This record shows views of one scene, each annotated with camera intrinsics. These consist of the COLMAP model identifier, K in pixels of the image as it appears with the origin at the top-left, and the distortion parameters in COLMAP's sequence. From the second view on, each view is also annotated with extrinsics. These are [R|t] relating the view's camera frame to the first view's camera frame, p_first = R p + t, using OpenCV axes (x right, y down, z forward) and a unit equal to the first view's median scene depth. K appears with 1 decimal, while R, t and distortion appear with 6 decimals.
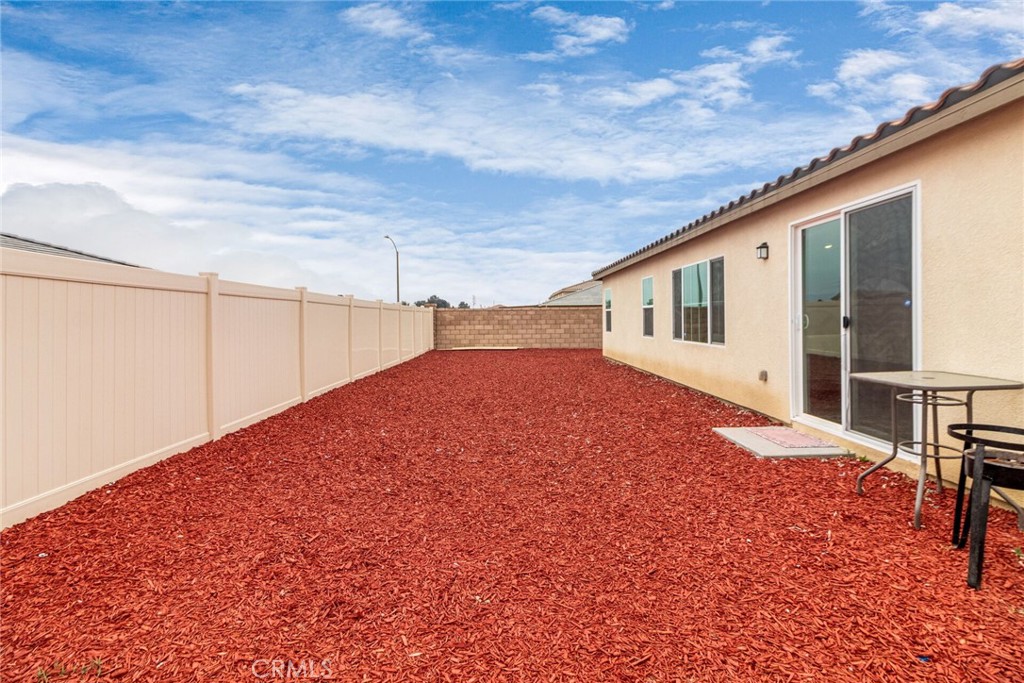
lens RADIAL K [[472.6, 0, 511.1], [0, 472.6, 319.8], [0, 0, 1]] dist [0.001595, -0.000015]
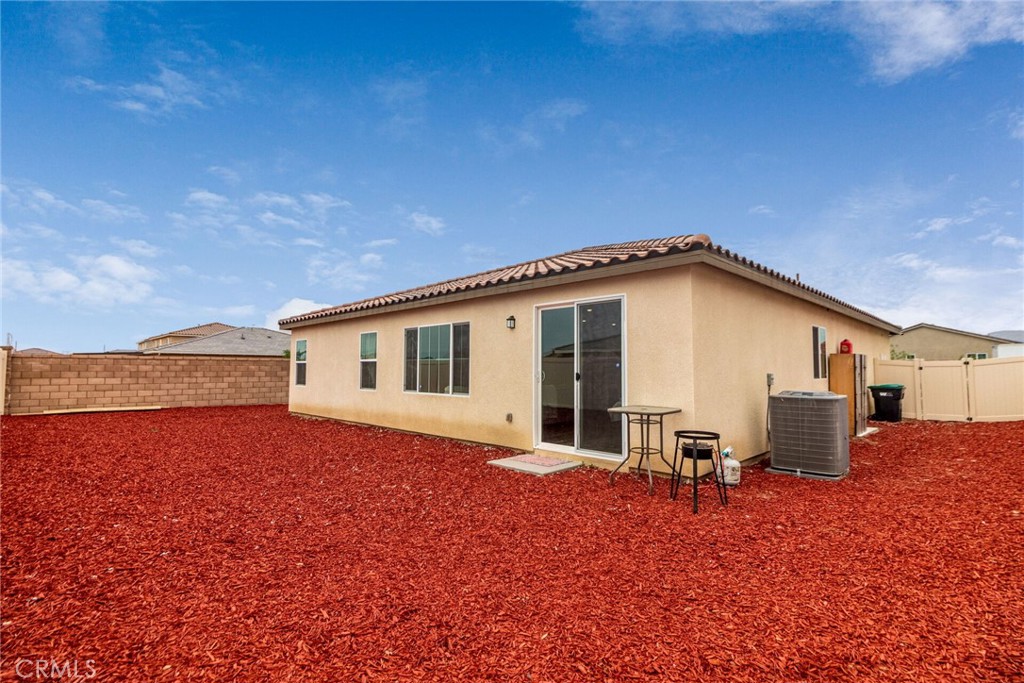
lens RADIAL K [[479.0, 0, 525.0], [0, 479.0, 345.7], [0, 0, 1]] dist [0.001210, 0.000031]
pose [[0.710435, 0.047839, 0.702135, -0.350025], [-0.008452, 0.998195, -0.059459, -0.000880], [-0.703712, 0.036308, 0.709557, 0.024622]]
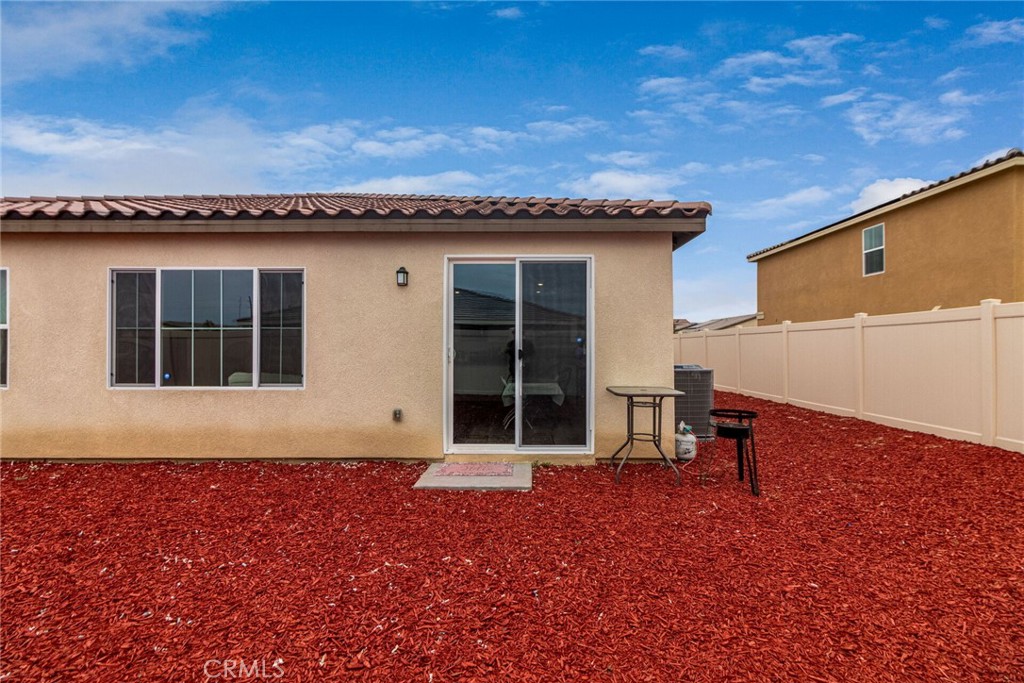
lens RADIAL K [[479.0, 0, 525.0], [0, 479.0, 345.7], [0, 0, 1]] dist [0.001210, 0.000031]
pose [[0.022058, 0.009485, 0.999712, -0.348544], [0.001202, 0.999954, -0.009514, -0.004152], [-0.999756, 0.001411, 0.022045, 0.696218]]
